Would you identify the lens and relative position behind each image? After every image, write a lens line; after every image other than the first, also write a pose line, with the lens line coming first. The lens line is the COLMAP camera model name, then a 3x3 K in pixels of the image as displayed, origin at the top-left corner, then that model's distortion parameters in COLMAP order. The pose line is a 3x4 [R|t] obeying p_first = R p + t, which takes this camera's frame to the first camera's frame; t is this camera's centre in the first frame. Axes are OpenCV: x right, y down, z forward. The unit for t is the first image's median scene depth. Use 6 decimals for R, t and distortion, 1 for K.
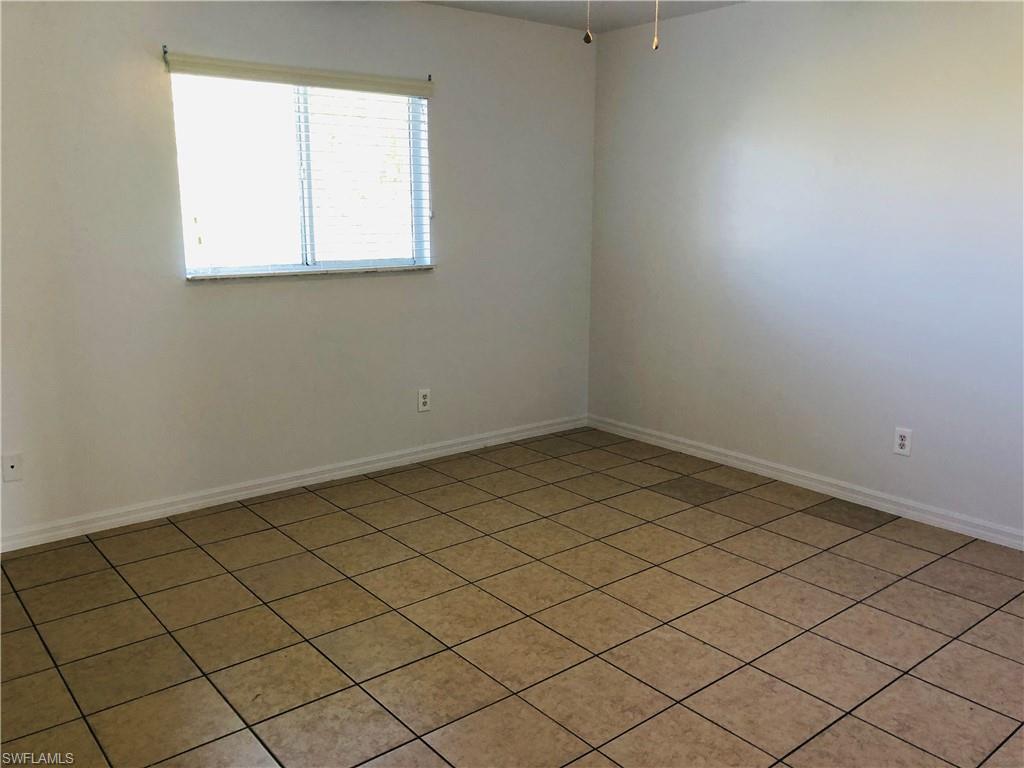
lens RADIAL K [[838.0, 0, 525.7], [0, 838.0, 375.2], [0, 0, 1]] dist [0.032688, -0.049018]
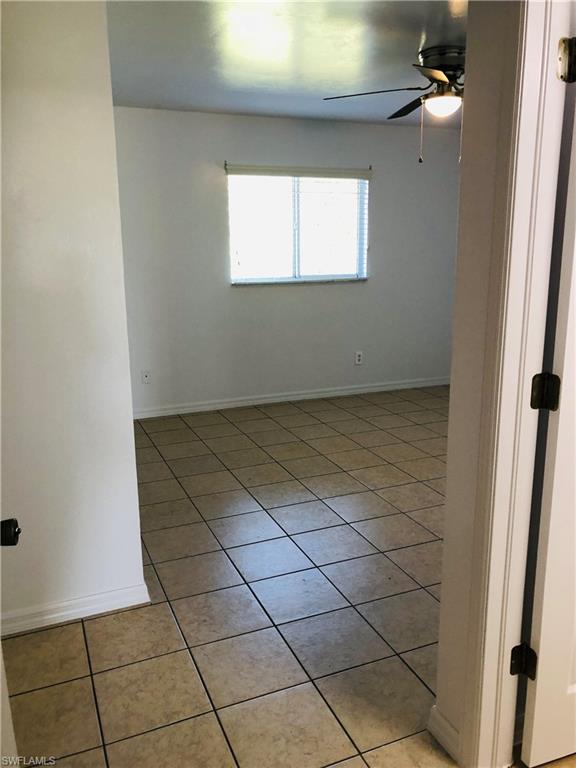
lens RADIAL K [[628.5, 0, 304.7], [0, 628.5, 373.0], [0, 0, 1]] dist [0.032688, -0.049018]
pose [[0.960636, 0.047826, -0.273662, 0.146946], [-0.044802, 0.998846, 0.017291, 0.052082], [0.274173, -0.004350, 0.961671, -0.305556]]
